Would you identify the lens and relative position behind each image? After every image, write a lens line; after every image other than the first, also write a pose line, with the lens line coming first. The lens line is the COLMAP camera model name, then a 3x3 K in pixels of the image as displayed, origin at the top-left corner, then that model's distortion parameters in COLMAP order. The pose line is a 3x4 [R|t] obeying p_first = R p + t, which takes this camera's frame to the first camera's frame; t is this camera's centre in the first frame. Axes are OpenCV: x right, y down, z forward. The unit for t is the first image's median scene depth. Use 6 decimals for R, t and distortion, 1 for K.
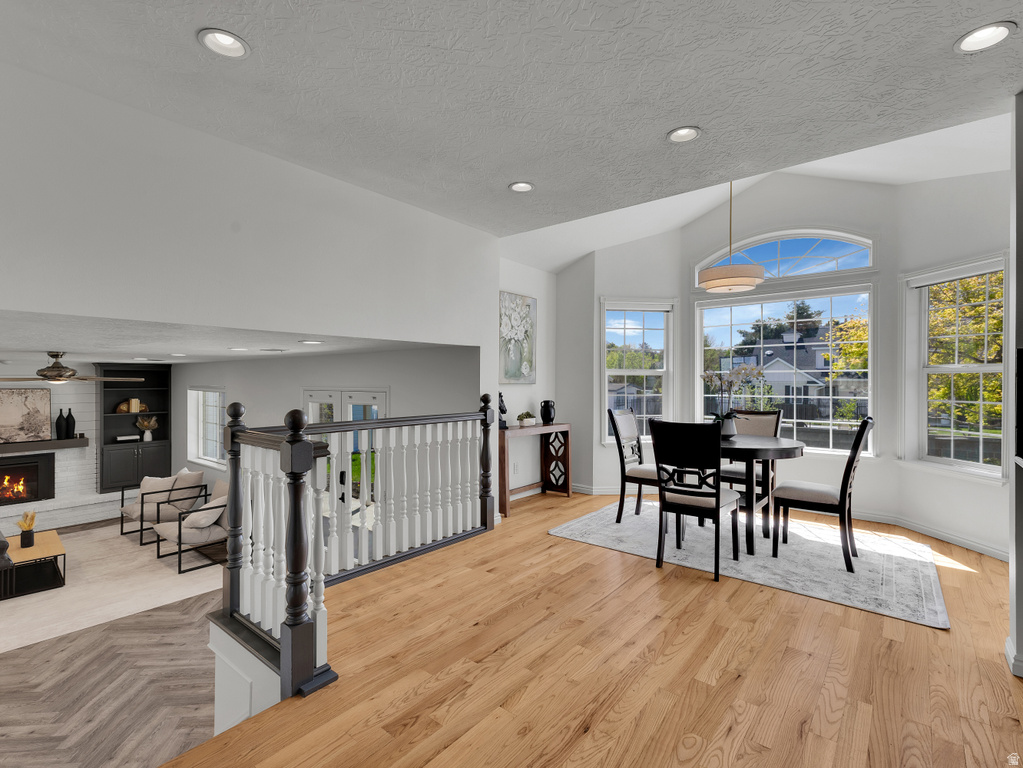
lens RADIAL K [[494.6, 0, 510.1], [0, 494.6, 382.9], [0, 0, 1]] dist [0.011676, -0.003791]
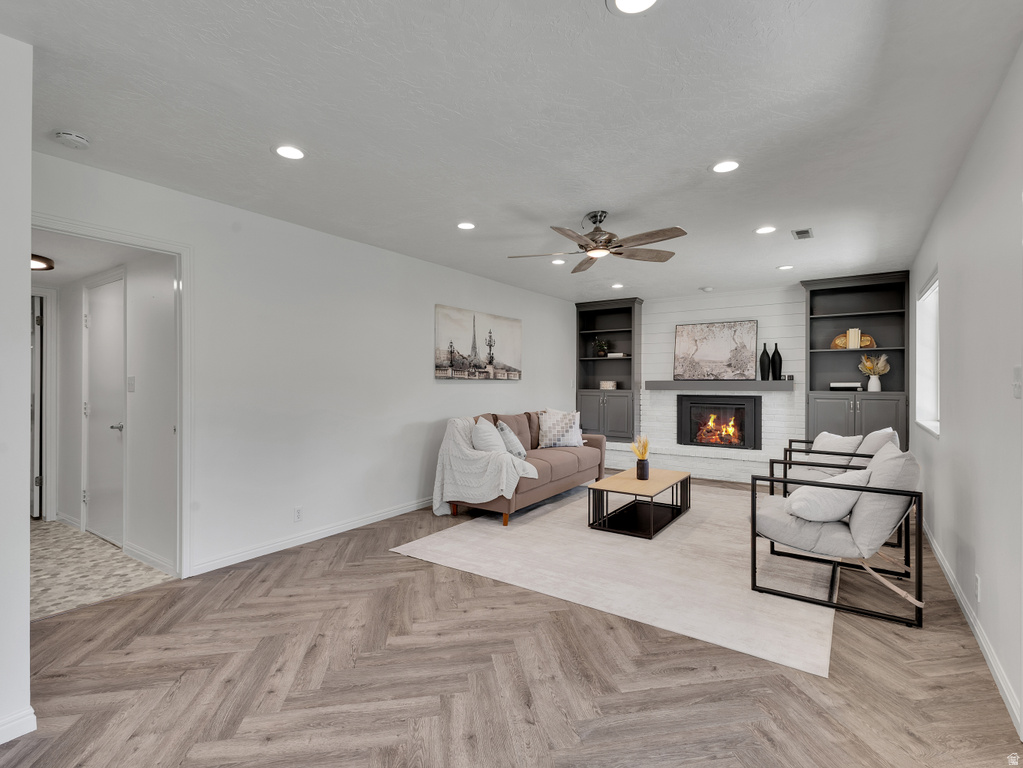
lens RADIAL K [[494.6, 0, 513.5], [0, 494.6, 378.3], [0, 0, 1]] dist [0.011676, -0.003791]
pose [[0.085527, -0.006425, -0.996315, -0.114953], [-0.006112, 0.999957, -0.006973, 0.119999], [0.996317, 0.006686, 0.085485, 0.514735]]
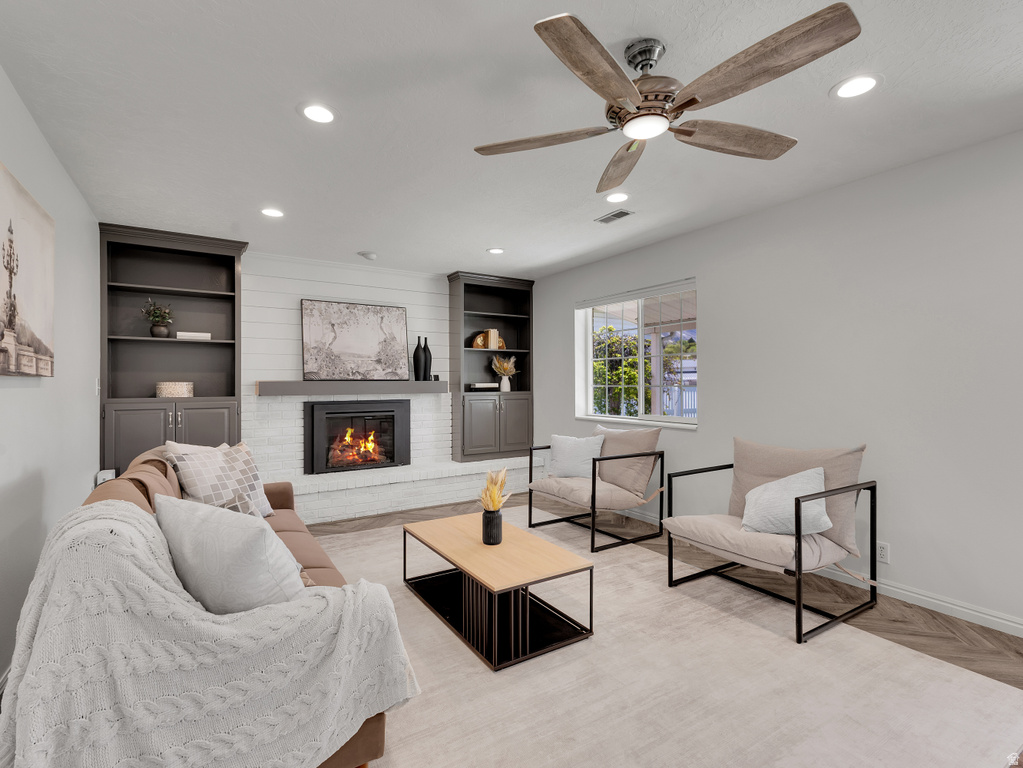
lens RADIAL K [[494.6, 0, 513.6], [0, 494.6, 382.1], [0, 0, 1]] dist [0.011676, -0.003791]
pose [[0.949525, -0.003666, -0.313671, -0.561966], [0.001161, 0.999966, -0.008172, 0.122756], [0.313690, 0.007396, 0.949497, 0.386052]]
